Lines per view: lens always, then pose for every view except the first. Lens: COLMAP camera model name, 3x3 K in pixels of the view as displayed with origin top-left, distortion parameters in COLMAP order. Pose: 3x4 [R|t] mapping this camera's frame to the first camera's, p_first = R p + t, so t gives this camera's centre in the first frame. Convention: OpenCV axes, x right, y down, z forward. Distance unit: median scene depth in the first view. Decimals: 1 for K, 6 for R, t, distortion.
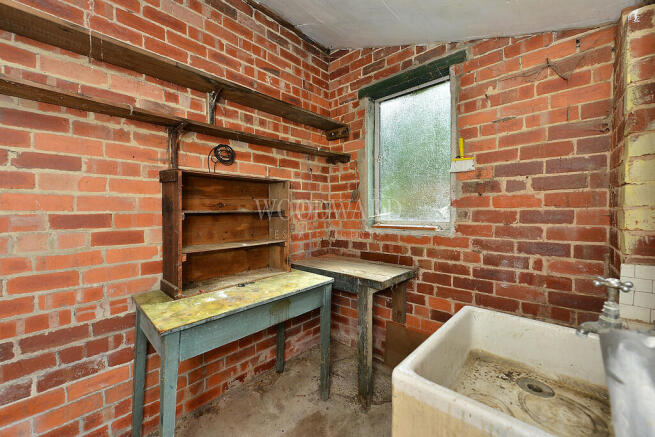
lens RADIAL K [[263.3, 0, 326.9], [0, 263.3, 216.6], [0, 0, 1]] dist [-0.002683, -0.000093]
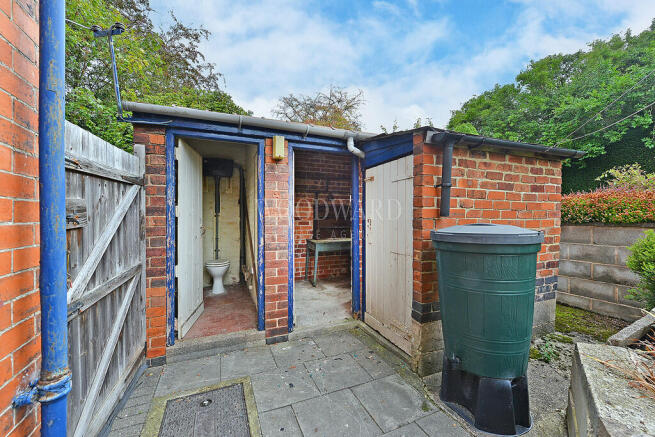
lens RADIAL K [[263.3, 0, 327.3], [0, 263.3, 219.2], [0, 0, 1]] dist [-0.002683, -0.000093]
pose [[0.915837, 0.011568, -0.401383, 0.934273], [-0.014449, 0.999887, -0.004152, 0.029770], [0.401290, 0.009602, 0.915901, -2.104025]]
